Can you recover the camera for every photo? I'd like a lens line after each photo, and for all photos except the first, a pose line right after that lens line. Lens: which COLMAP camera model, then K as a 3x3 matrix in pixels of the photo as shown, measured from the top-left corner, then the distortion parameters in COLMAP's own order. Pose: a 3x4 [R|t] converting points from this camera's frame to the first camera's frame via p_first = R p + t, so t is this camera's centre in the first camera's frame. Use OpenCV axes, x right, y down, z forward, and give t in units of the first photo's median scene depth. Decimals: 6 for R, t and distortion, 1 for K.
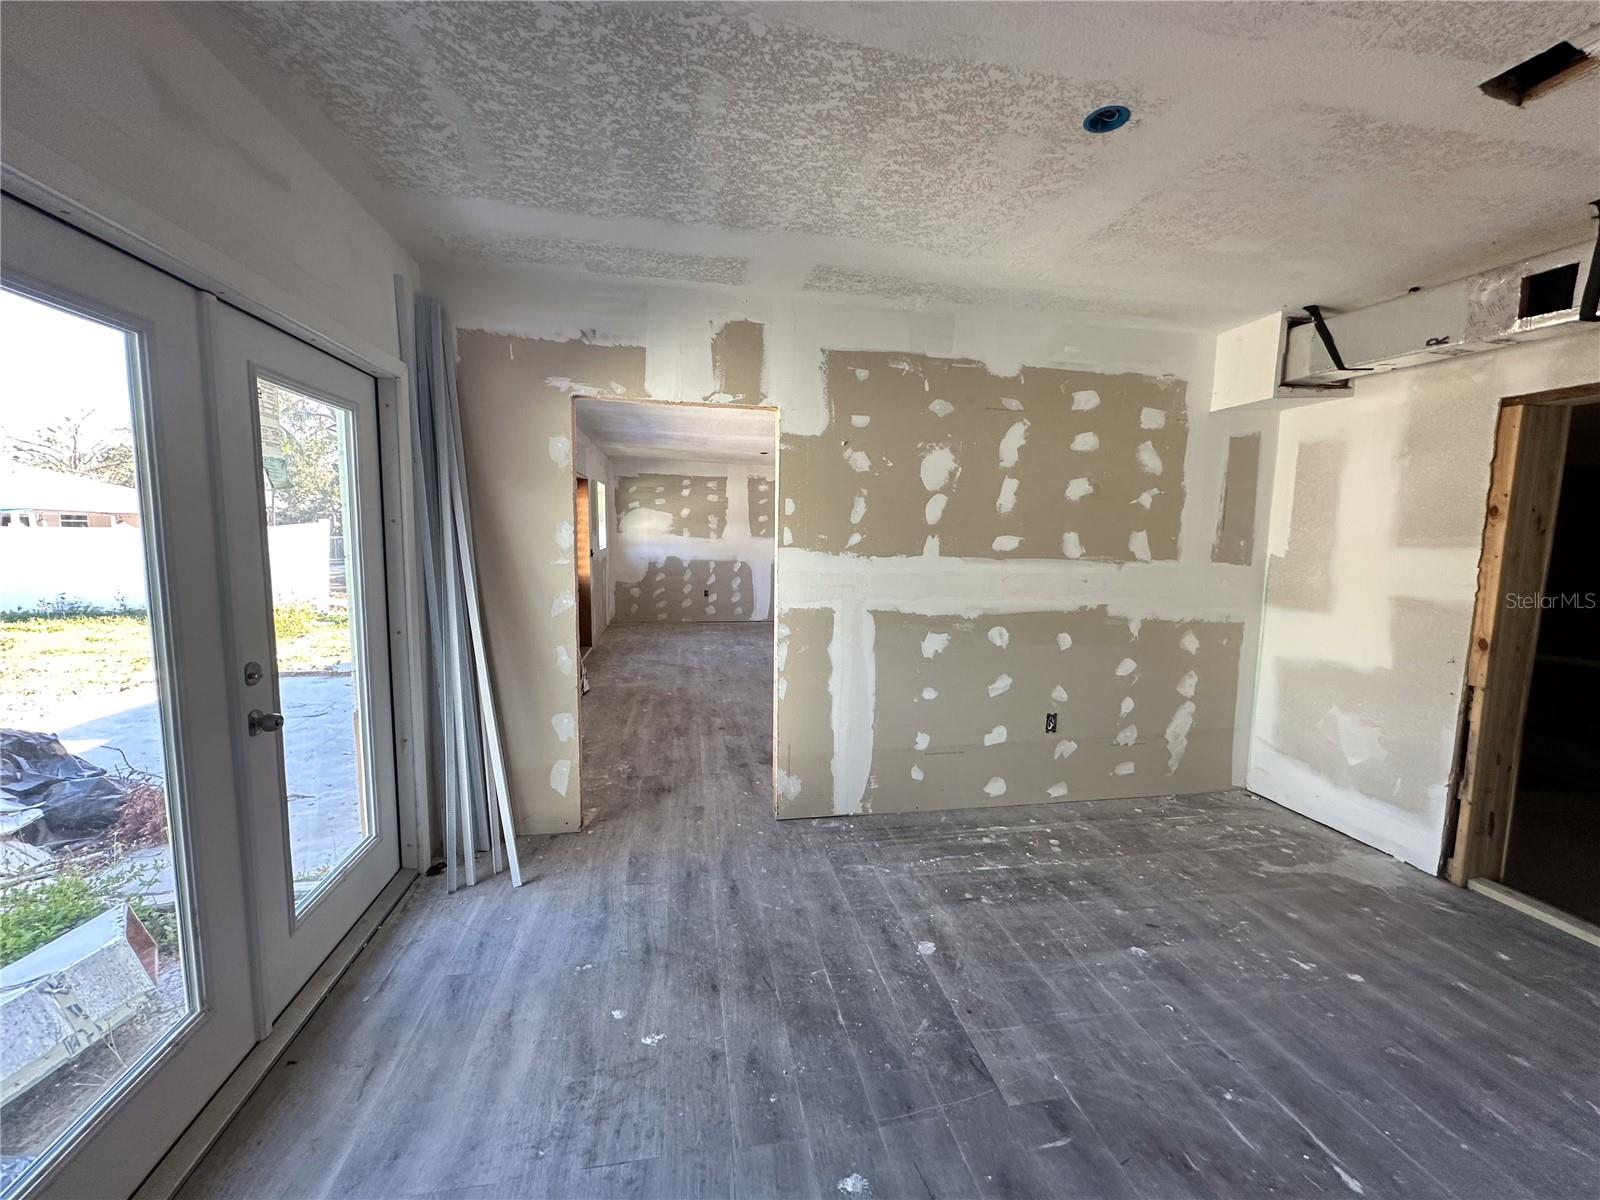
lens RADIAL K [[640.0, 0, 802.9], [0, 640.0, 600.7], [0, 0, 1]] dist [-0.002375, 0.000886]
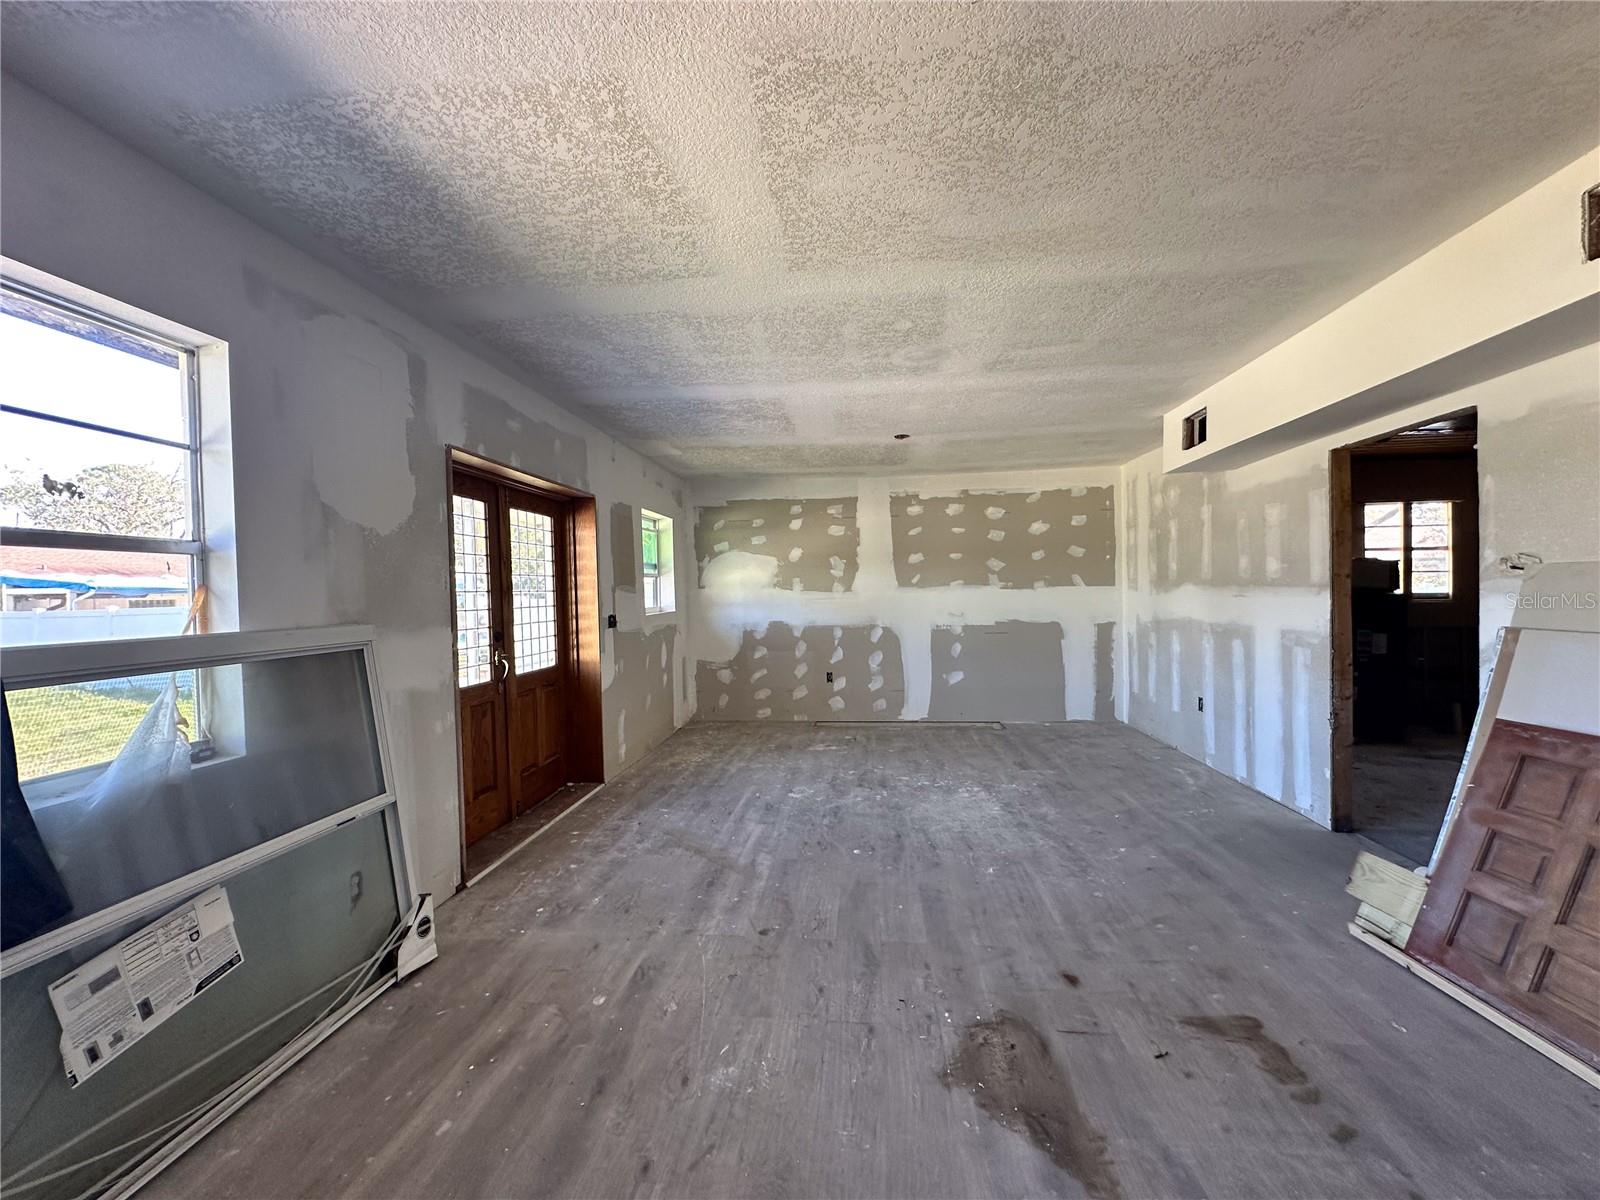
lens RADIAL K [[640.0, 0, 800.6], [0, 640.0, 606.9], [0, 0, 1]] dist [-0.002375, 0.000886]
pose [[0.960246, -0.032276, -0.277283, 0.002507], [0.007326, 0.995865, -0.090552, -0.024228], [0.279059, 0.084921, 0.956512, 0.373707]]
